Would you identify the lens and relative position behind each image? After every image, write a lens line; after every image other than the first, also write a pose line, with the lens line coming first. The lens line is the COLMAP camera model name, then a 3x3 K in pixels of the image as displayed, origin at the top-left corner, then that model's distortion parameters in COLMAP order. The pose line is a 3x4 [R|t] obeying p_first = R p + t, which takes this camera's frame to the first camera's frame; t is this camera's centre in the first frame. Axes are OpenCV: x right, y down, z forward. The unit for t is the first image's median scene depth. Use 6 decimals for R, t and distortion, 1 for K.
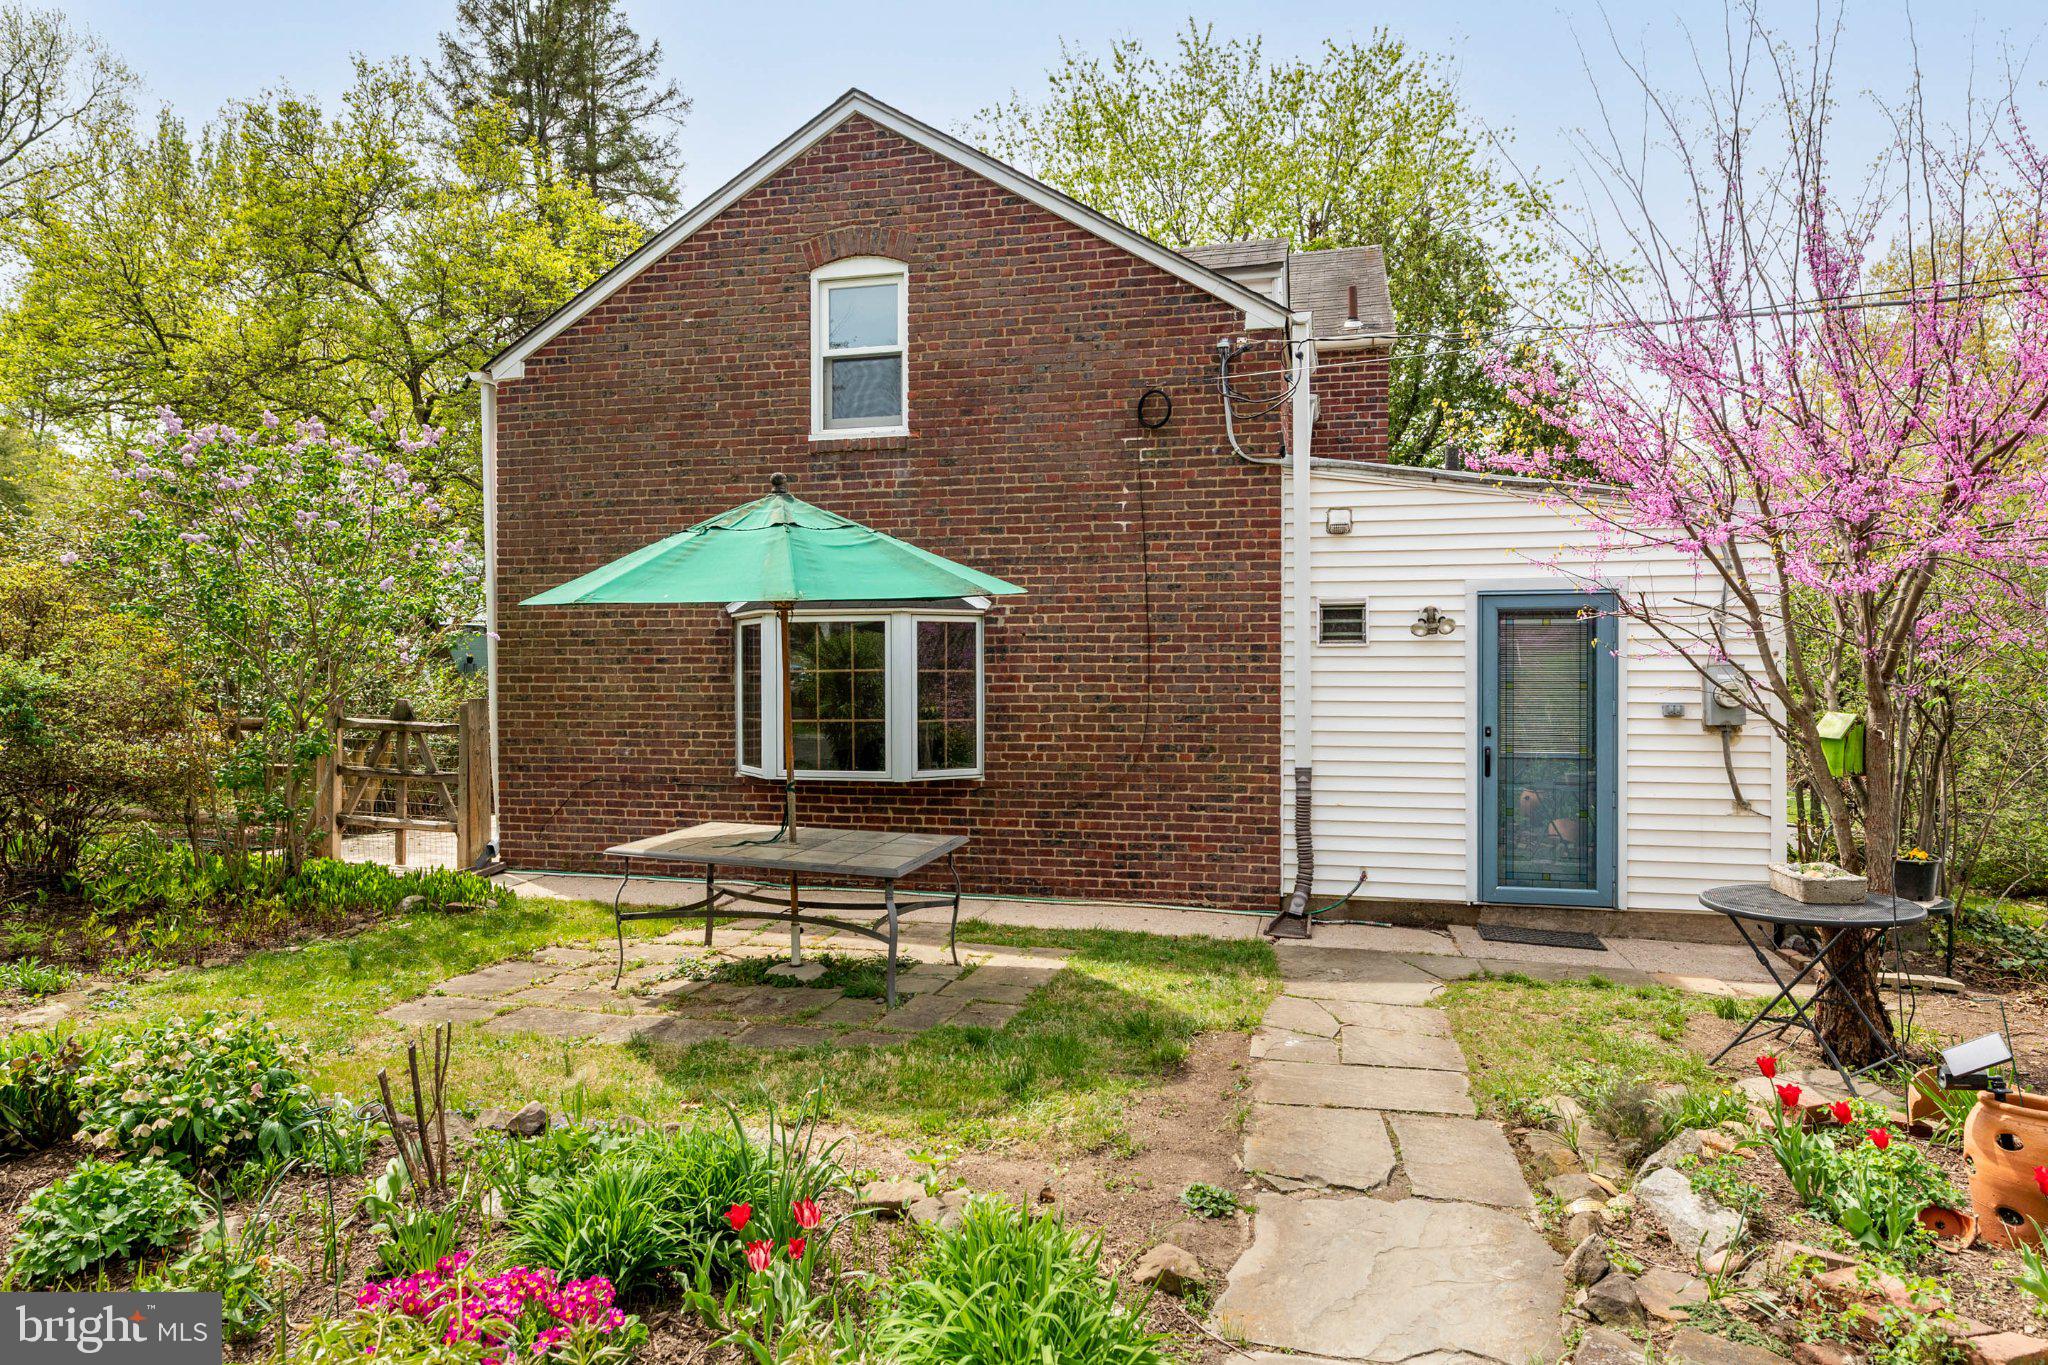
lens RADIAL K [[1156.7, 0, 1029.8], [0, 1156.7, 678.5], [0, 0, 1]] dist [0.000698, 0.000046]
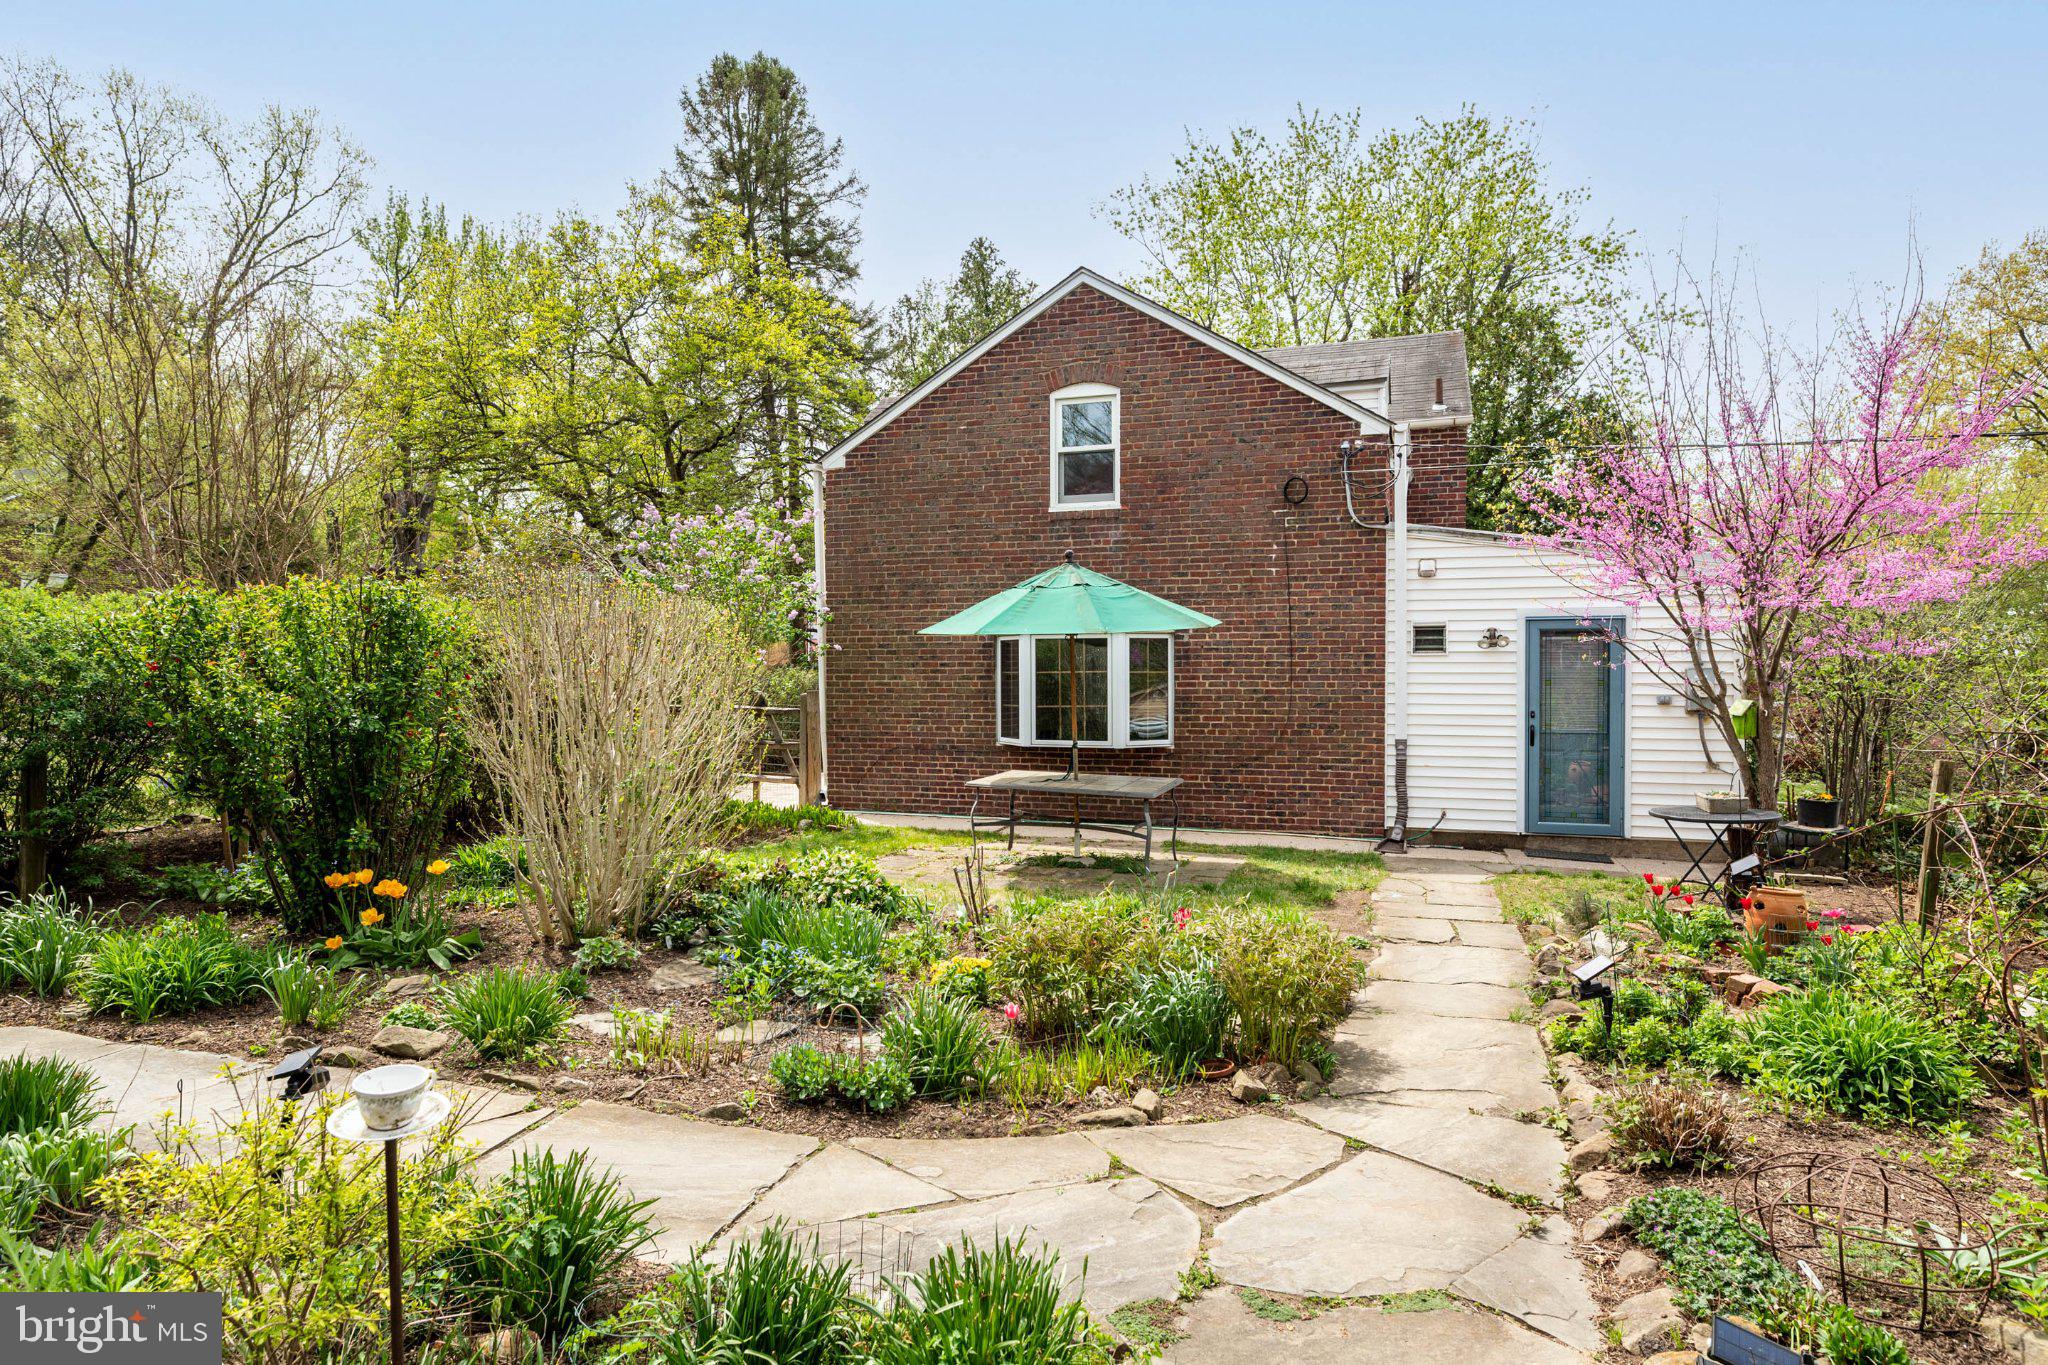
lens RADIAL K [[1156.7, 0, 1017.0], [0, 1156.7, 687.6], [0, 0, 1]] dist [0.000698, 0.000046]
pose [[0.996711, 0.000894, -0.081029, -0.119881], [0.000044, 0.999933, 0.011577, -0.004183], [0.081034, -0.011543, 0.996644, -0.459469]]
